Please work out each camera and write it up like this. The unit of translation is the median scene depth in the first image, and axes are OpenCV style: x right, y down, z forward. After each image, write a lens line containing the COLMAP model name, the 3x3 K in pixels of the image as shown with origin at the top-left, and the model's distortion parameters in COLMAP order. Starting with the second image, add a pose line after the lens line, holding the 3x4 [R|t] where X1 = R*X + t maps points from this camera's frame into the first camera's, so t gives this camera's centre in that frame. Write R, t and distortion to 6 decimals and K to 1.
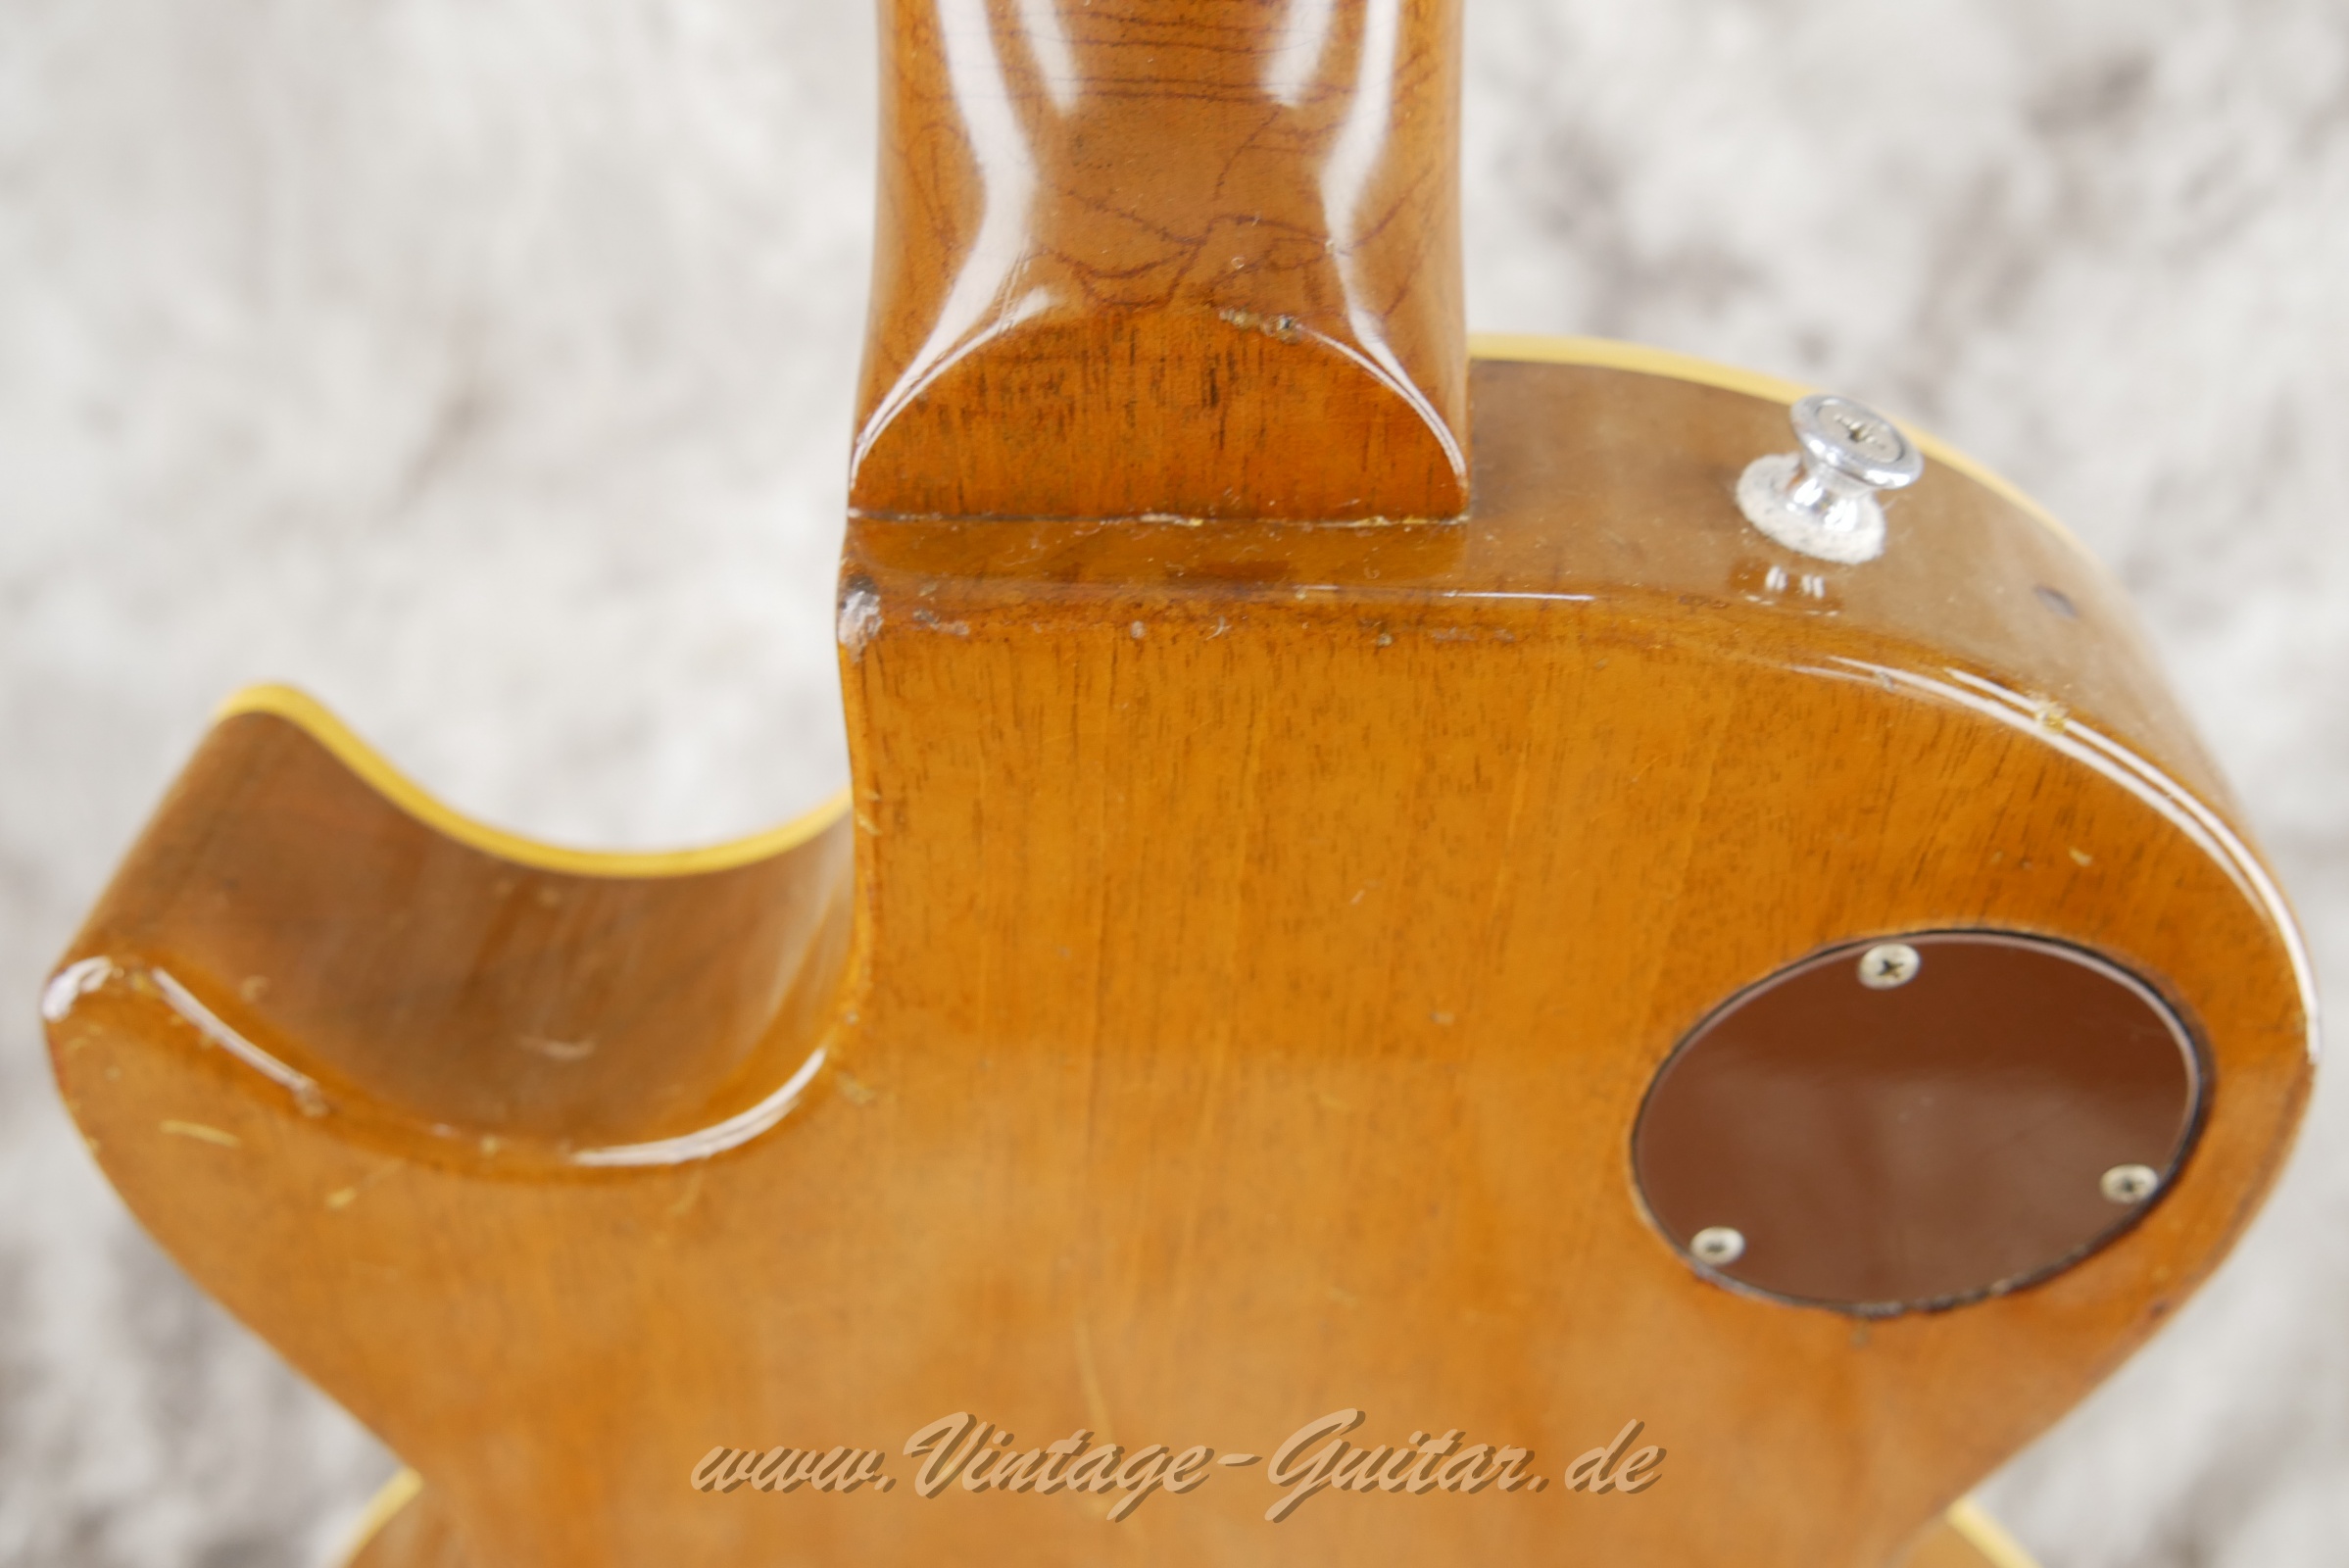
lens RADIAL K [[2200.7, 0, 1176.9], [0, 2200.7, 778.0], [0, 0, 1]] dist [-0.010107, 0.000000]
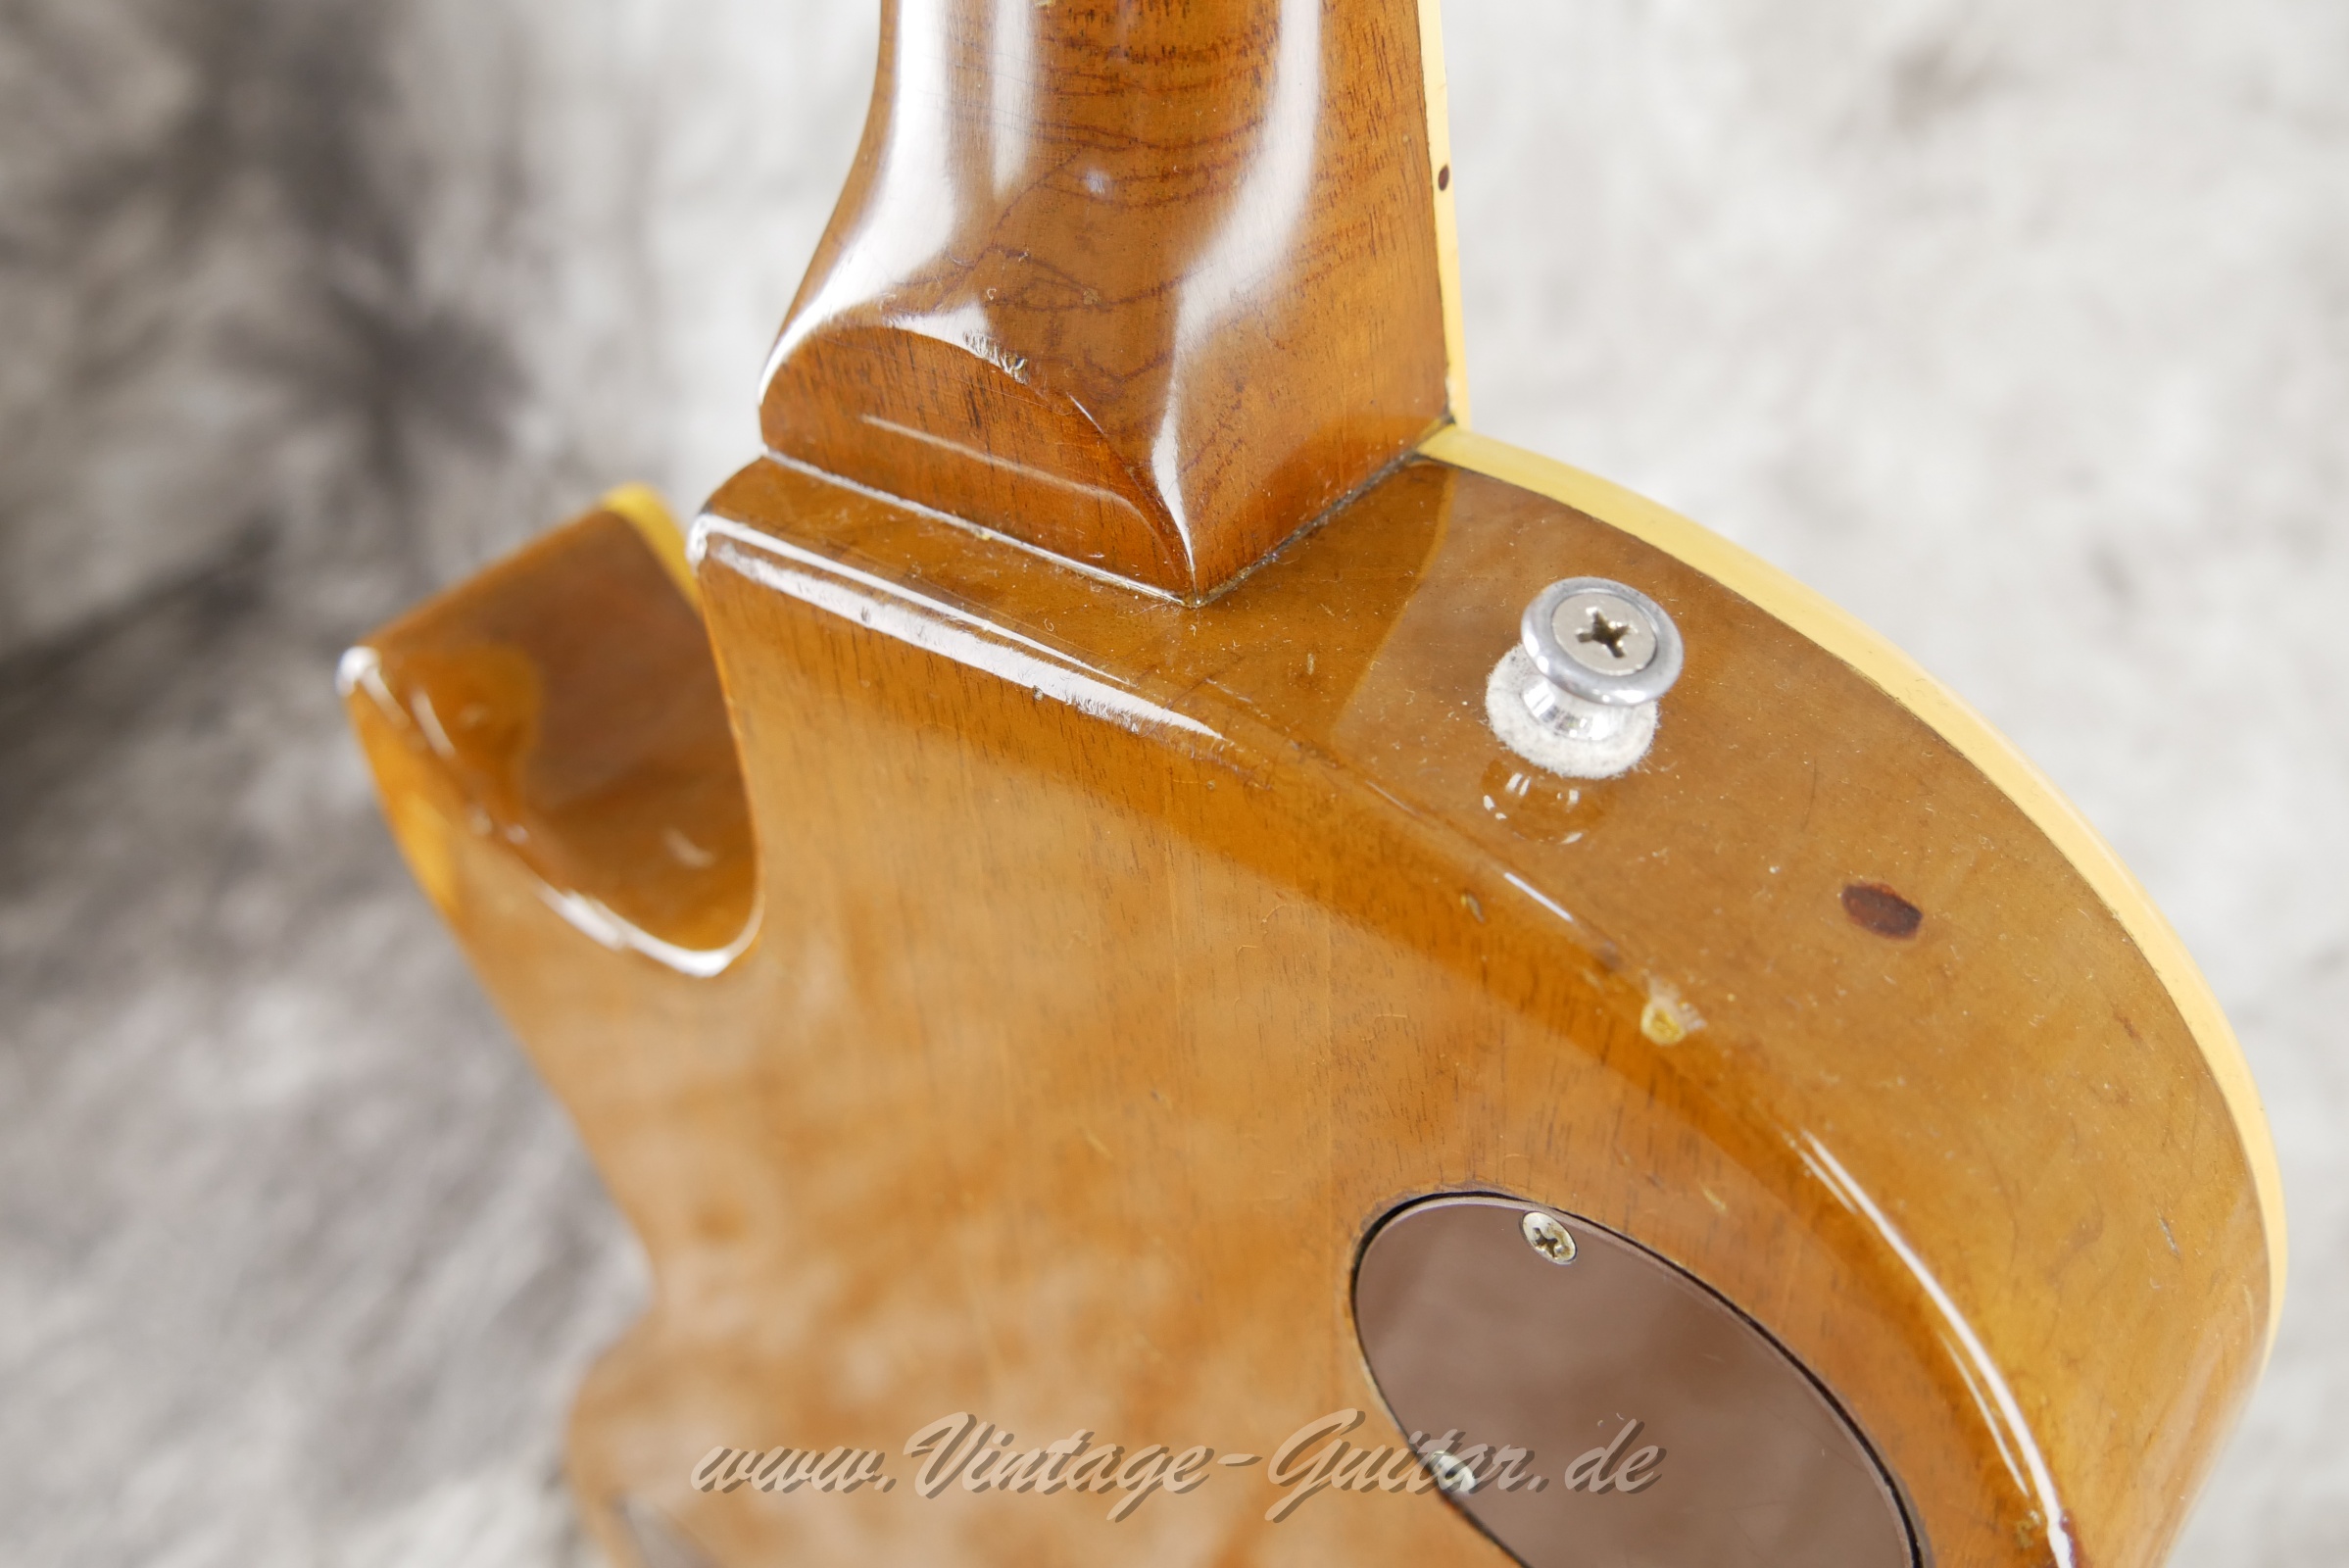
lens RADIAL K [[2200.7, 0, 1174.6], [0, 2200.7, 789.1], [0, 0, 1]] dist [-0.010107, 0.000000]
pose [[0.790528, 0.314956, -0.525231, 0.678537], [-0.301995, 0.946579, 0.113084, -0.152523], [0.532789, 0.069221, 0.843412, 0.195322]]
